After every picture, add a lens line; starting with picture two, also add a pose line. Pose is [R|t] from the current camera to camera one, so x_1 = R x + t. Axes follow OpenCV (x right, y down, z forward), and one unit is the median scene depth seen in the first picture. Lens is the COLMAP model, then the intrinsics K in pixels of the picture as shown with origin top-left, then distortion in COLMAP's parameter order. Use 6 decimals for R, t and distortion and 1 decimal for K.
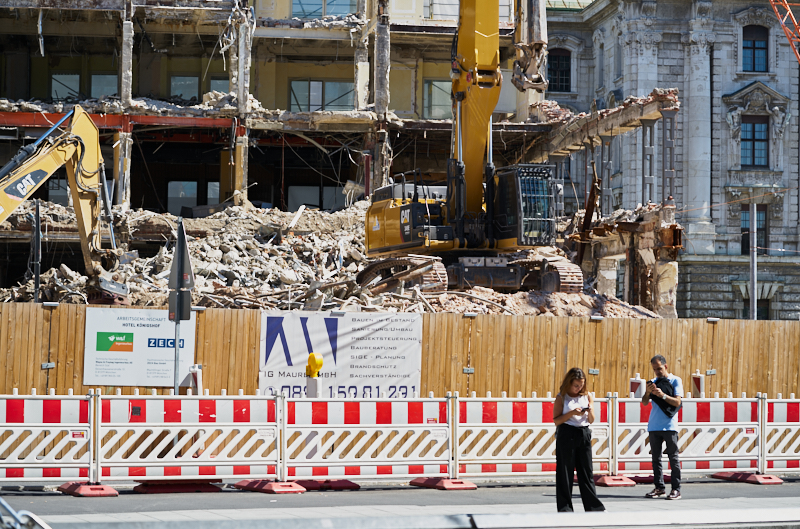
lens RADIAL K [[2090.8, 0, 375.7], [0, 2090.8, 265.7], [0, 0, 1]] dist [-0.155885, -0.002089]
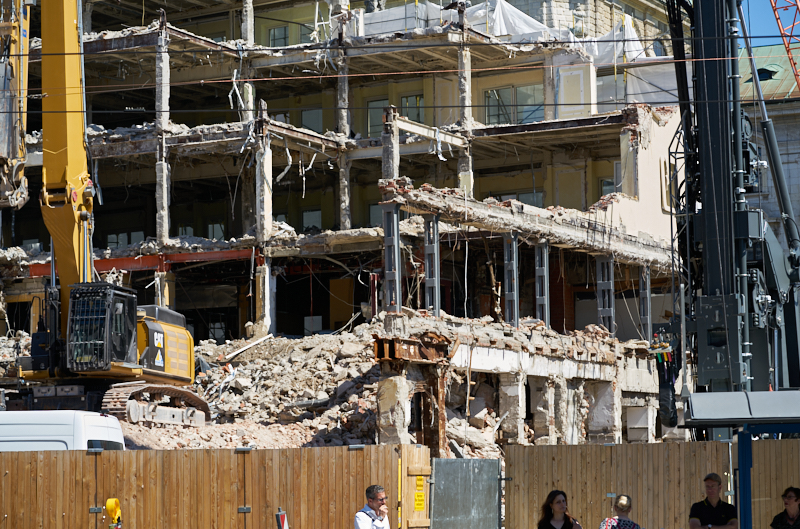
lens RADIAL K [[2090.8, 0, 375.7], [0, 2090.8, 265.7], [0, 0, 1]] dist [-0.155885, -0.002089]
pose [[0.813538, -0.085526, -0.575188, 0.542328], [0.048523, 0.995660, -0.079417, 0.017924], [0.579484, 0.036699, 0.814157, 0.240257]]
